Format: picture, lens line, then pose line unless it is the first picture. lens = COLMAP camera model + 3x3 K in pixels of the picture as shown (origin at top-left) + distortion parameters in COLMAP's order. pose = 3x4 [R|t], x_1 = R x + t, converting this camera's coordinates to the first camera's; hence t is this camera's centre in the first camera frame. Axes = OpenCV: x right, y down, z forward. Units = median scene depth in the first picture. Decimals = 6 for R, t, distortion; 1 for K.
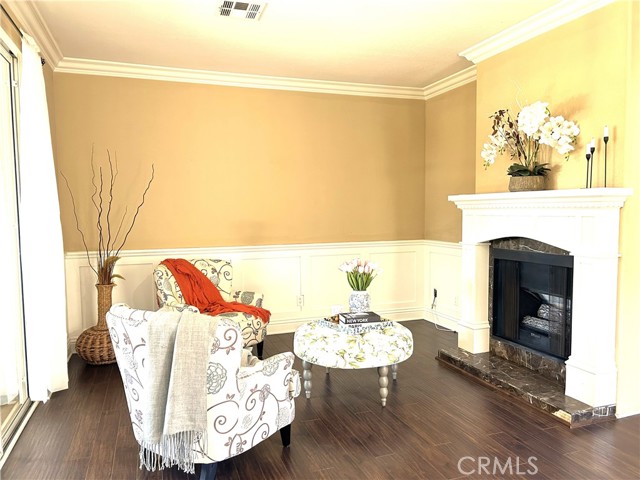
lens RADIAL K [[481.5, 0, 321.8], [0, 481.5, 245.0], [0, 0, 1]] dist [0.055524, -0.055838]
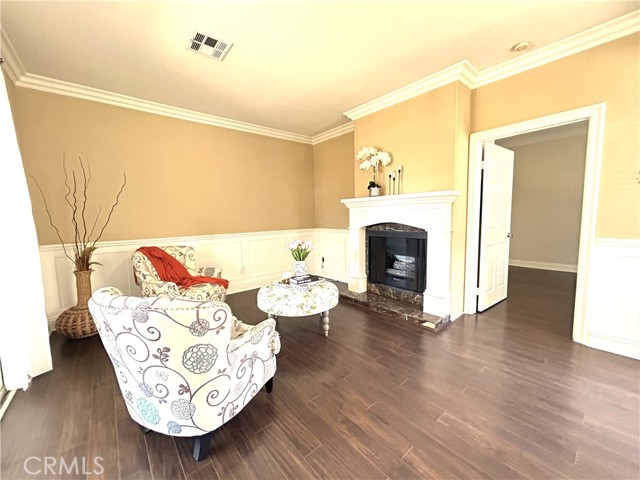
lens RADIAL K [[257.4, 0, 318.1], [0, 257.4, 240.3], [0, 0, 1]] dist [-0.000715, 0.000640]
pose [[0.937933, -0.043361, 0.344094, -0.137399], [0.037422, 0.999014, 0.023887, 0.014625], [-0.344790, -0.009528, 0.938631, 0.239159]]
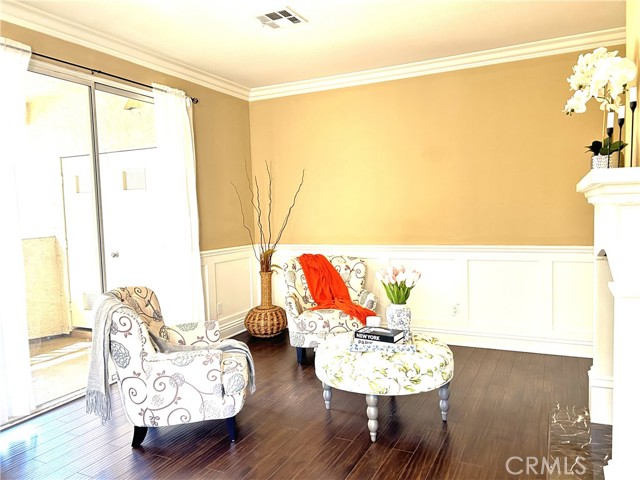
lens RADIAL K [[481.5, 0, 320.5], [0, 481.5, 241.9], [0, 0, 1]] dist [0.055524, -0.055838]
pose [[0.697203, 0.037834, -0.715875, 0.586924], [-0.029655, 0.999274, 0.023930, -0.030574], [0.716260, 0.004545, 0.697818, 0.303316]]
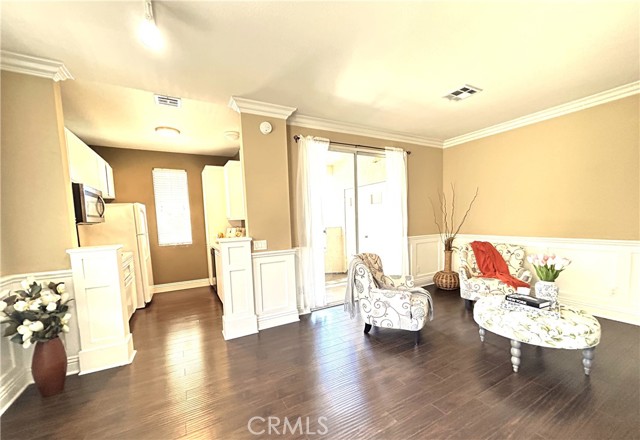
lens RADIAL K [[257.3, 0, 317.9], [0, 257.3, 239.6], [0, 0, 1]] dist [-0.002445, 0.001622]
pose [[0.157337, 0.085285, -0.983856, 0.594139], [-0.038653, 0.996032, 0.080159, -0.033471], [0.986788, 0.025418, 0.160009, 0.346305]]
